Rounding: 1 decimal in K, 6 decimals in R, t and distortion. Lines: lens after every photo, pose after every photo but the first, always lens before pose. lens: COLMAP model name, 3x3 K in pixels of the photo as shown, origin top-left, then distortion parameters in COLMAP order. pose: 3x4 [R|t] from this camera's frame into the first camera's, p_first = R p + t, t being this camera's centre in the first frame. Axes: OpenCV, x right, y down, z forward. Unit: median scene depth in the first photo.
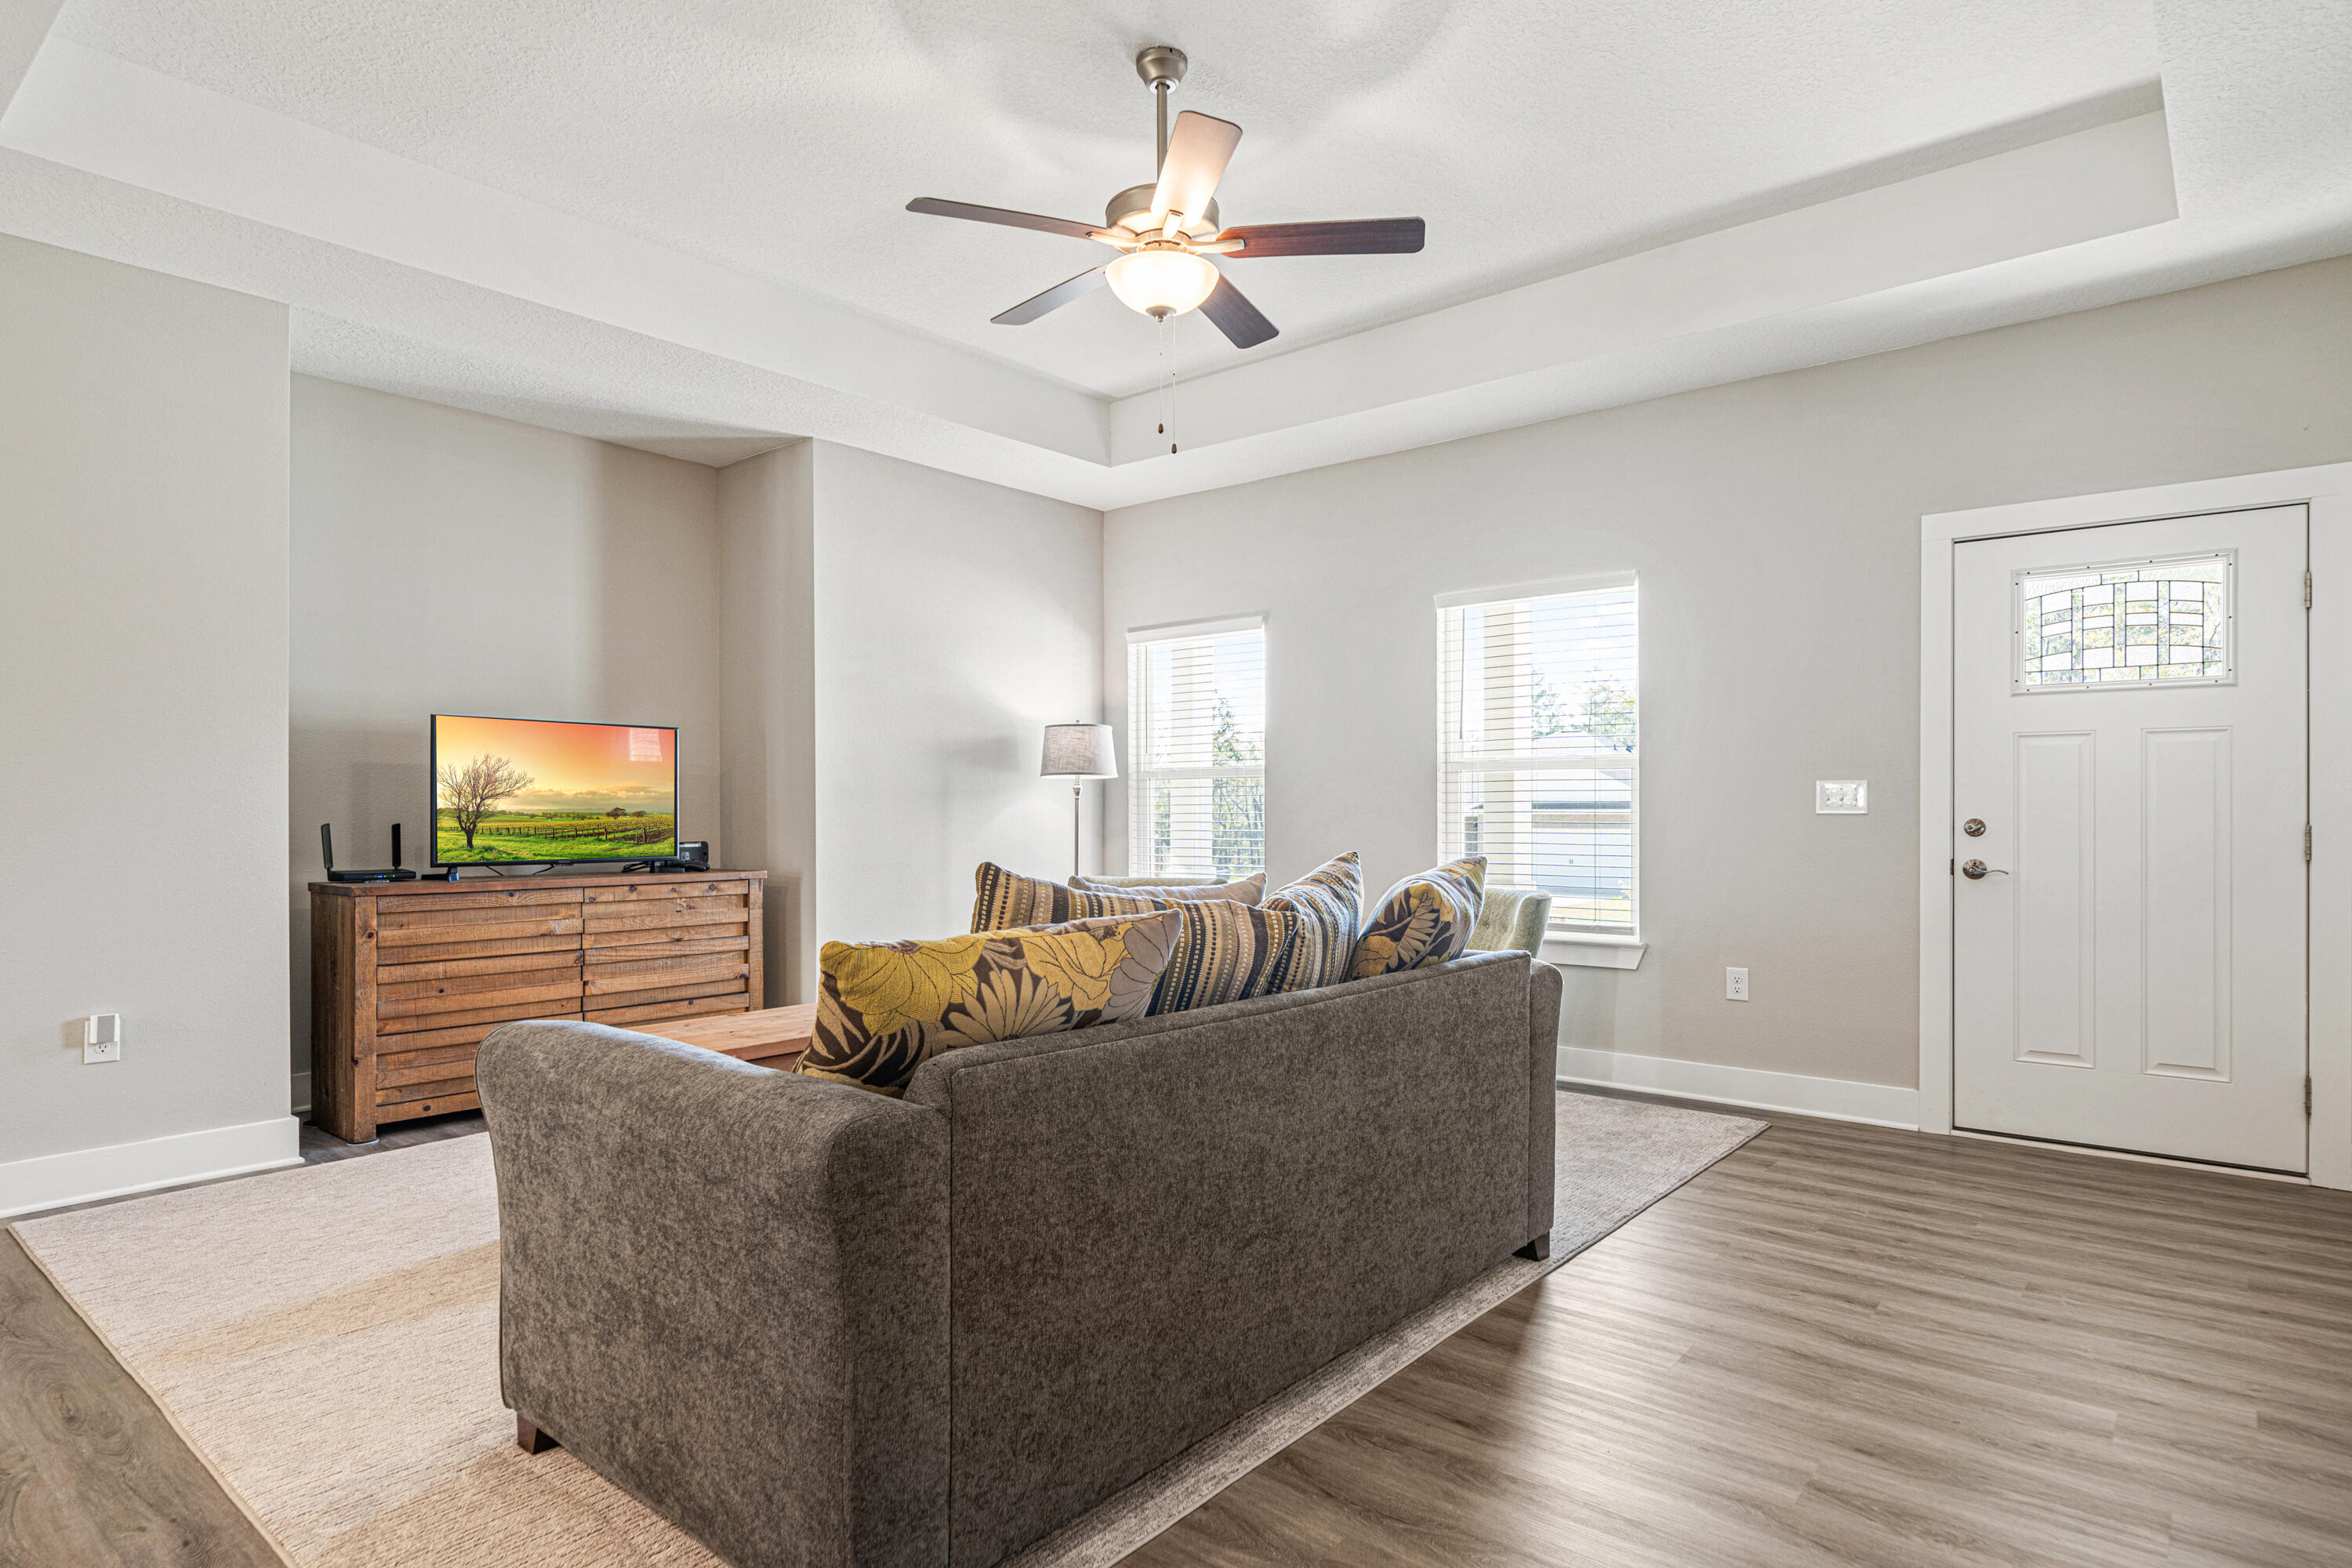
lens RADIAL K [[1217.5, 0, 1171.8], [0, 1217.5, 821.5], [0, 0, 1]] dist [-0.019041, 0.011198]
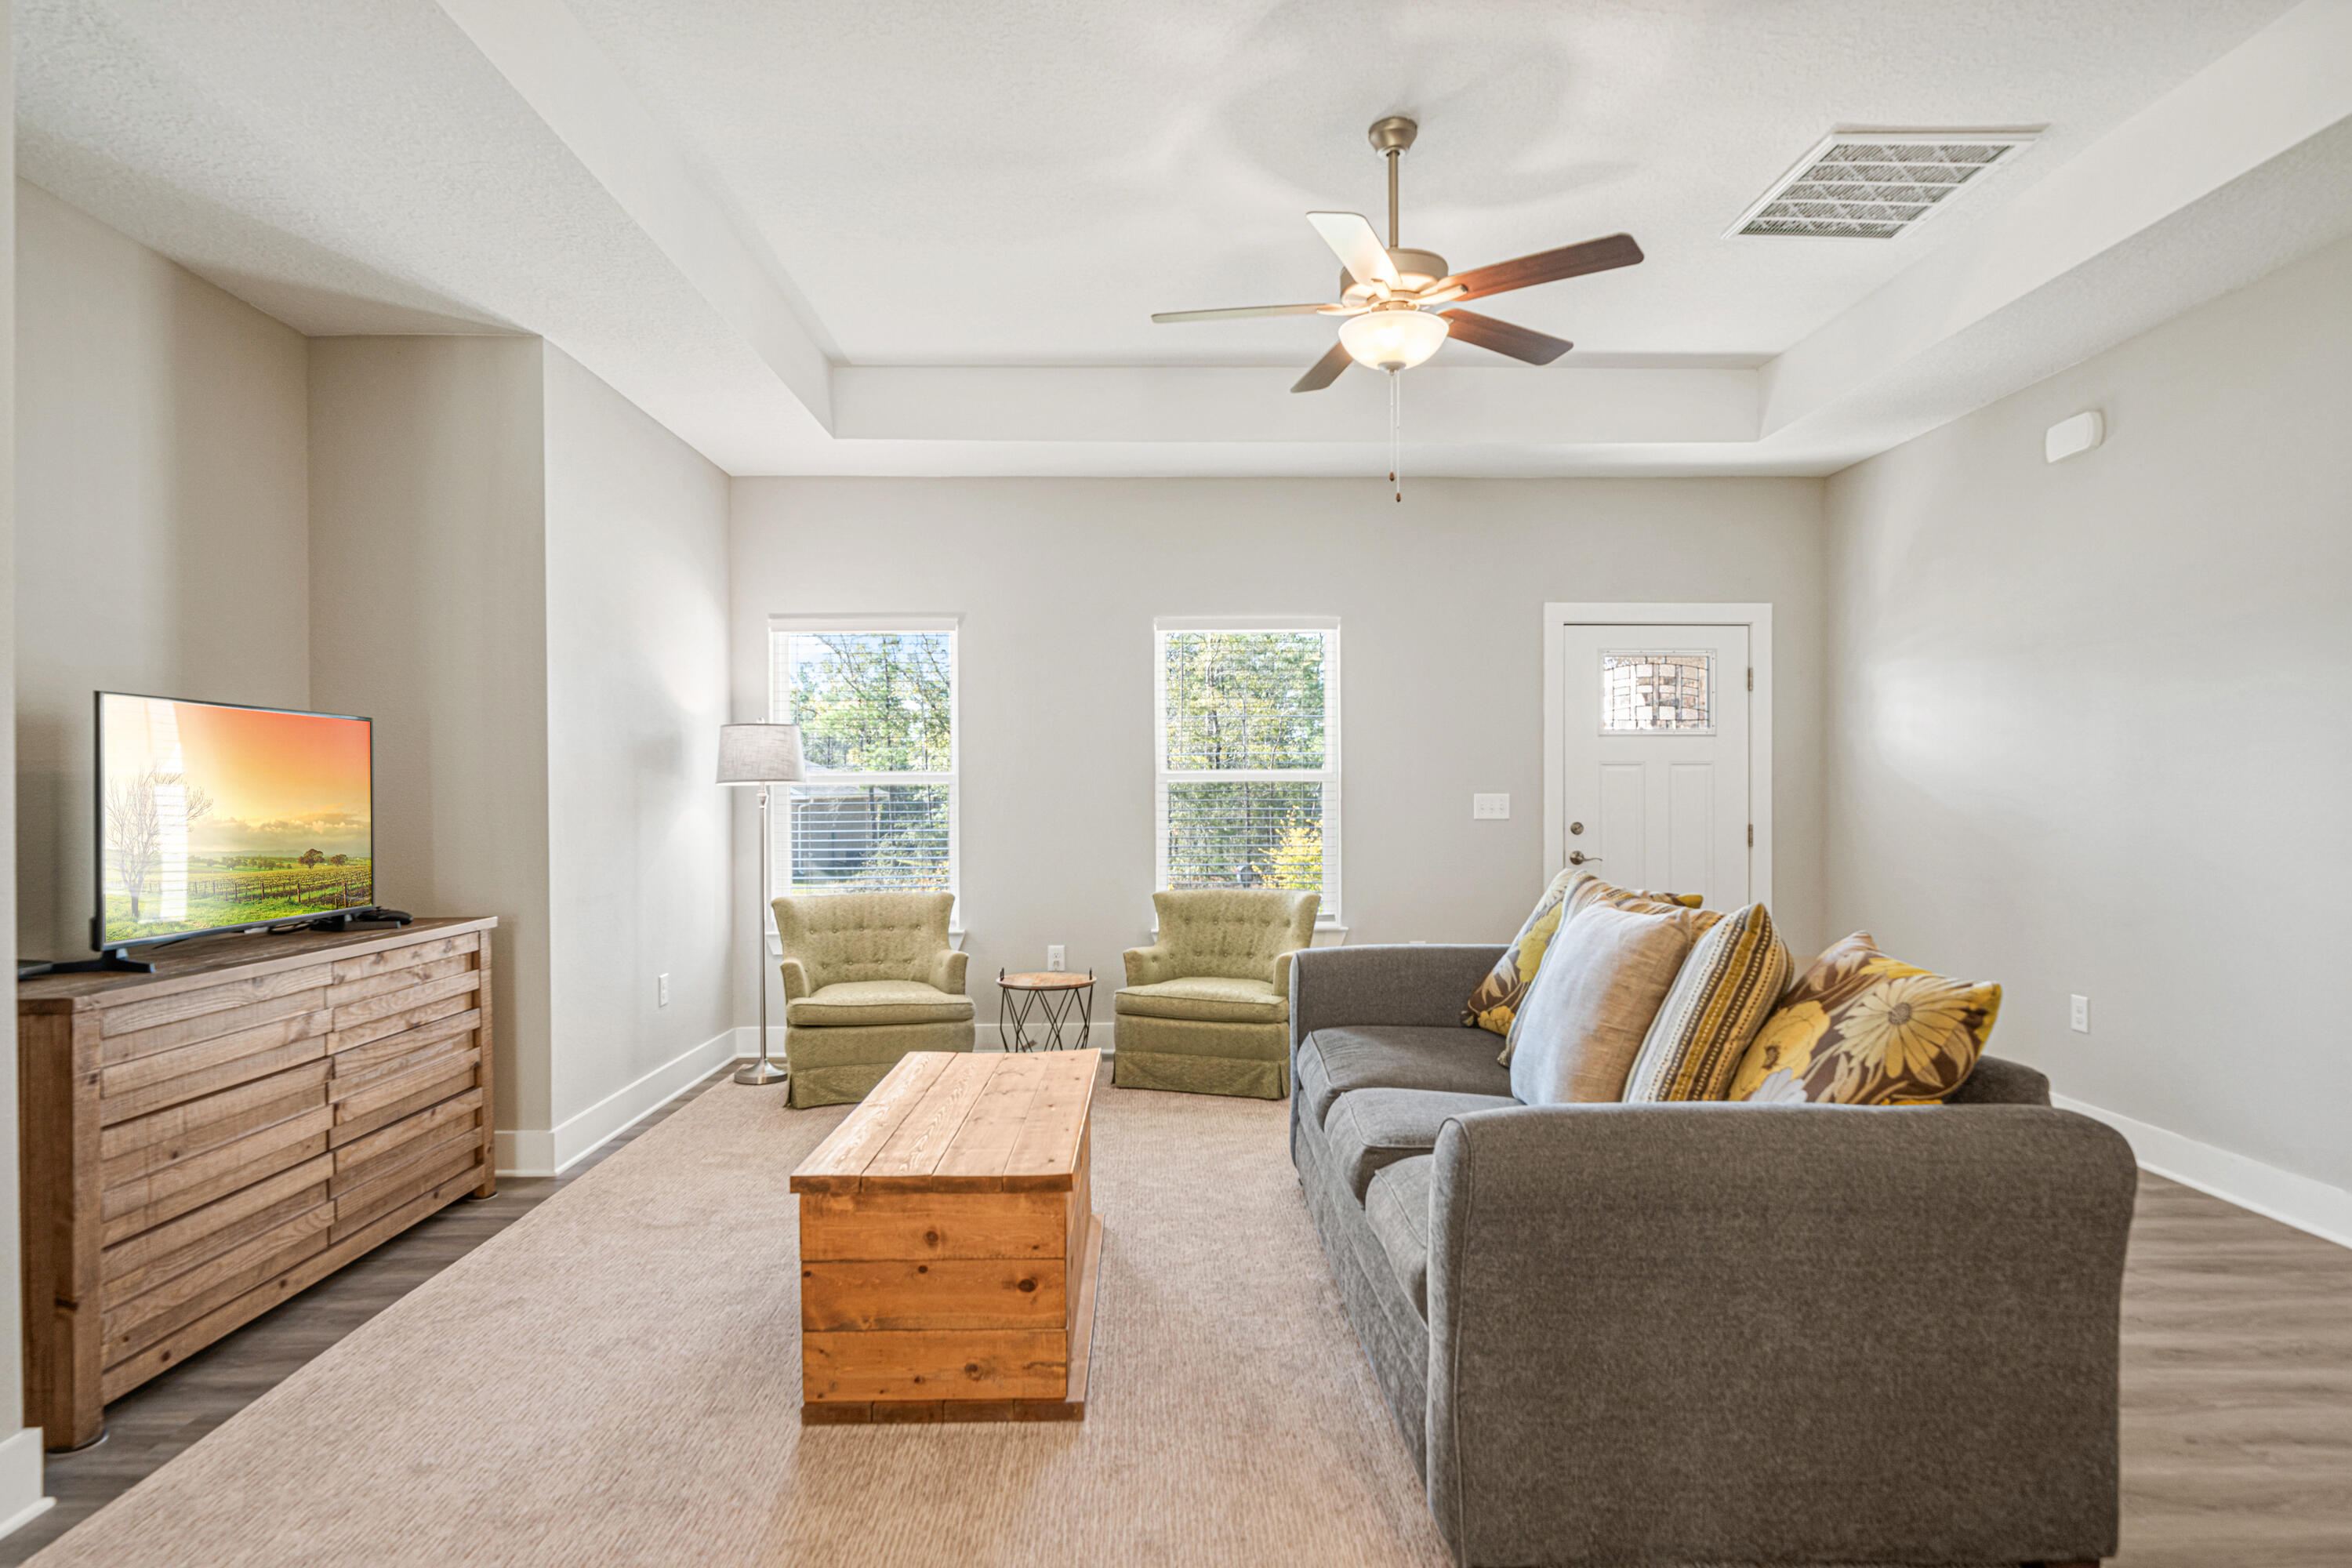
lens RADIAL K [[1217.5, 0, 1171.8], [0, 1217.5, 821.5], [0, 0, 1]] dist [-0.019041, 0.011198]
pose [[0.761583, -0.018195, 0.647811, -0.556135], [0.012583, 0.999833, 0.013288, -0.024777], [-0.647945, -0.001969, 0.761685, 0.203690]]
